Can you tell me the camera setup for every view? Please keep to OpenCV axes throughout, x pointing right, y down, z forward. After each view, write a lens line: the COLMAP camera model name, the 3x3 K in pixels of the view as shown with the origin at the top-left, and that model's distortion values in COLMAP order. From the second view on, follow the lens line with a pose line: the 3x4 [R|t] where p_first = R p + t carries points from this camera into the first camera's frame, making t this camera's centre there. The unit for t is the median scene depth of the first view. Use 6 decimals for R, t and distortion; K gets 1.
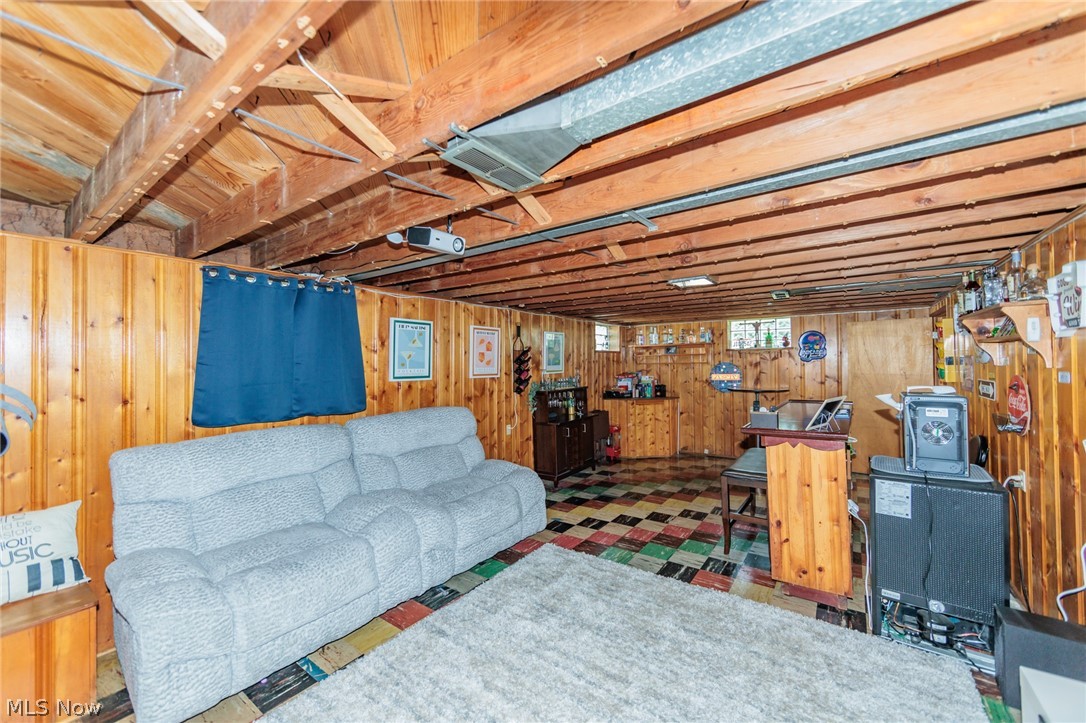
lens RADIAL K [[420.6, 0, 547.9], [0, 420.6, 351.2], [0, 0, 1]] dist [-0.005929, -0.000603]
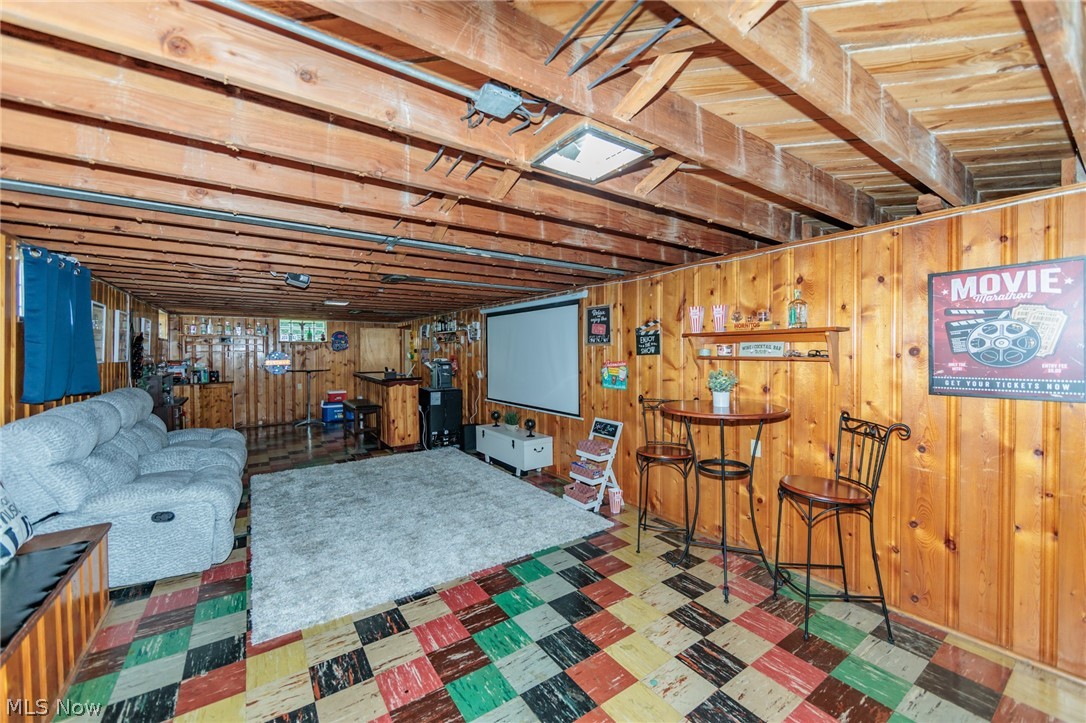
lens RADIAL K [[420.6, 0, 547.9], [0, 420.6, 351.2], [0, 0, 1]] dist [-0.005929, -0.000603]
pose [[0.301832, 0.011552, 0.953291, -0.602830], [-0.023942, 0.999703, -0.004534, 0.012961], [-0.953061, -0.021455, 0.302019, -0.202497]]
